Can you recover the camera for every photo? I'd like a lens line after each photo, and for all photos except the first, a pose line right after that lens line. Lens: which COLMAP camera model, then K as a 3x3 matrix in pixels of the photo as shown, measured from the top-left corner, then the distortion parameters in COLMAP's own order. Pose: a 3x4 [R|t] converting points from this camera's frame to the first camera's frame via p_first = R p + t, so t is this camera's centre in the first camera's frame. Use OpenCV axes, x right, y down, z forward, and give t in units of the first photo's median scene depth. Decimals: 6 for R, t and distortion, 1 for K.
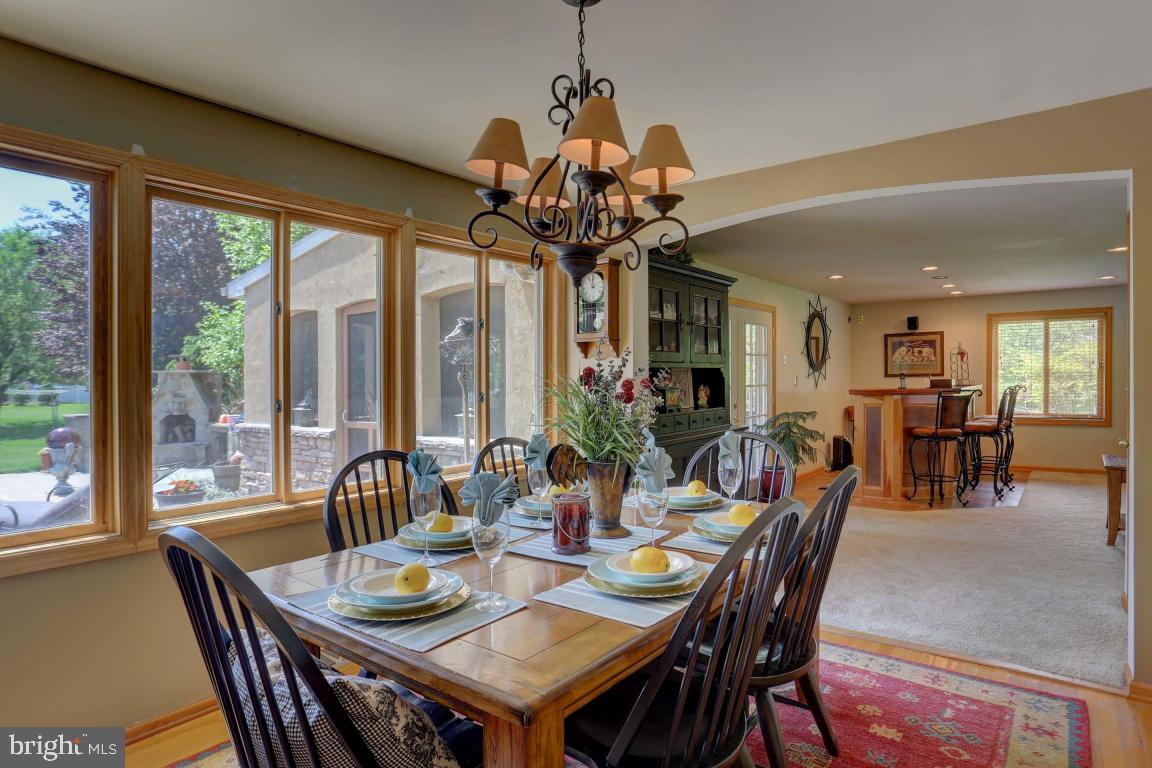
lens RADIAL K [[645.9, 0, 575.6], [0, 645.9, 386.7], [0, 0, 1]] dist [-0.021836, 0.001920]
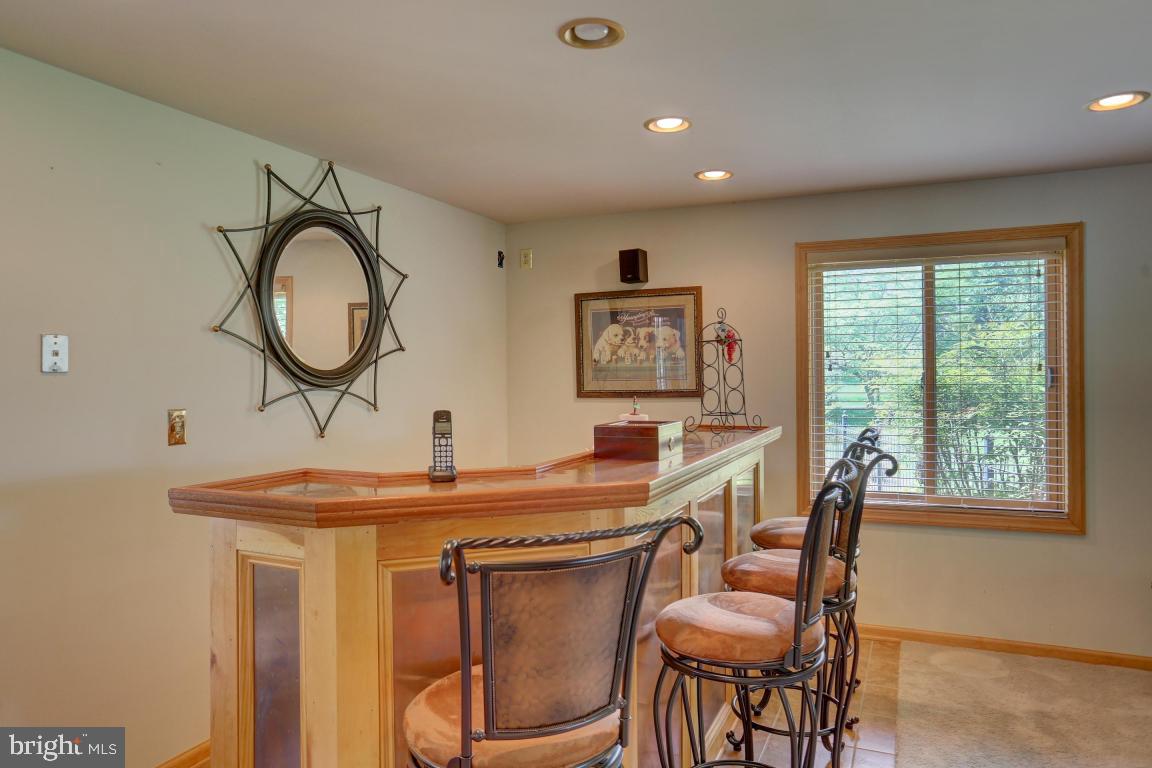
lens RADIAL K [[755.6, 0, 565.8], [0, 755.6, 352.3], [0, 0, 1]] dist [-0.047358, -0.001501]
pose [[0.975496, 0.010270, 0.219778, 0.394293], [-0.001125, 0.999130, -0.041697, -0.025564], [-0.220015, 0.040428, 0.974658, 0.569143]]
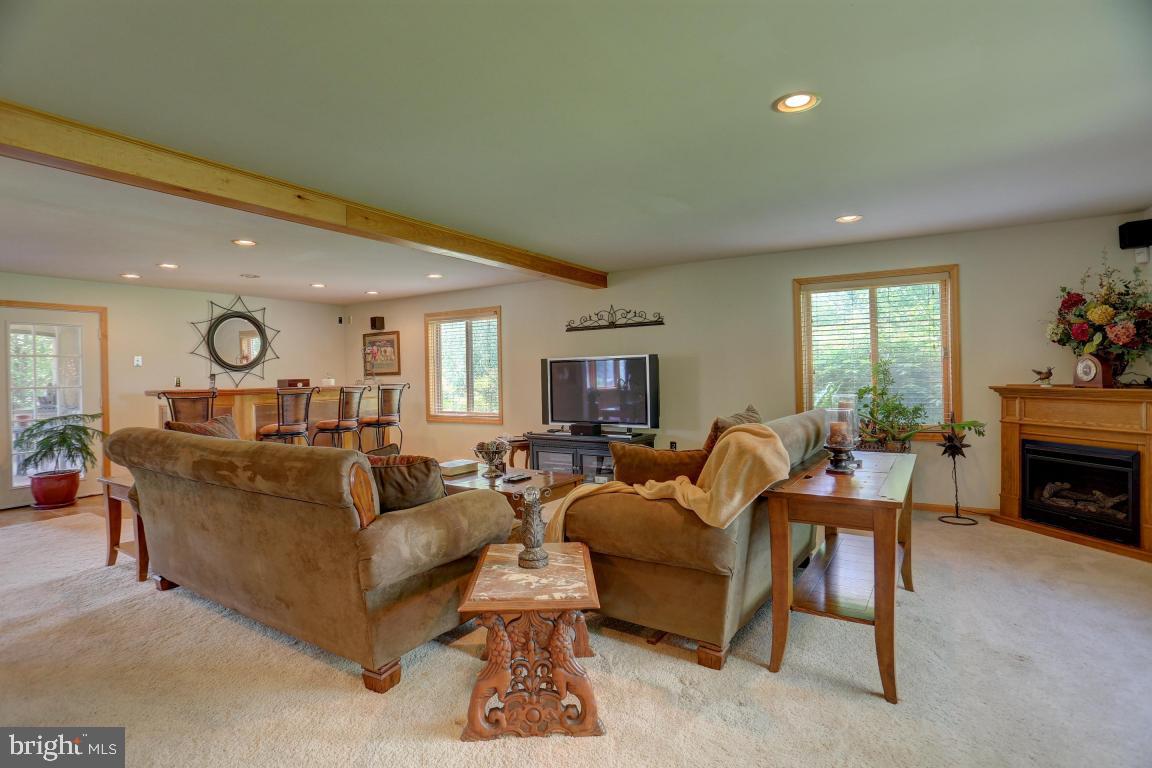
lens RADIAL K [[557.6, 0, 568.7], [0, 557.6, 368.0], [0, 0, 1]] dist [-0.047904, 0.001405]
pose [[0.995417, -0.008314, 0.095269, 0.772236], [0.010761, 0.999624, -0.025208, -0.002265], [-0.095024, 0.026118, 0.995132, 0.098872]]
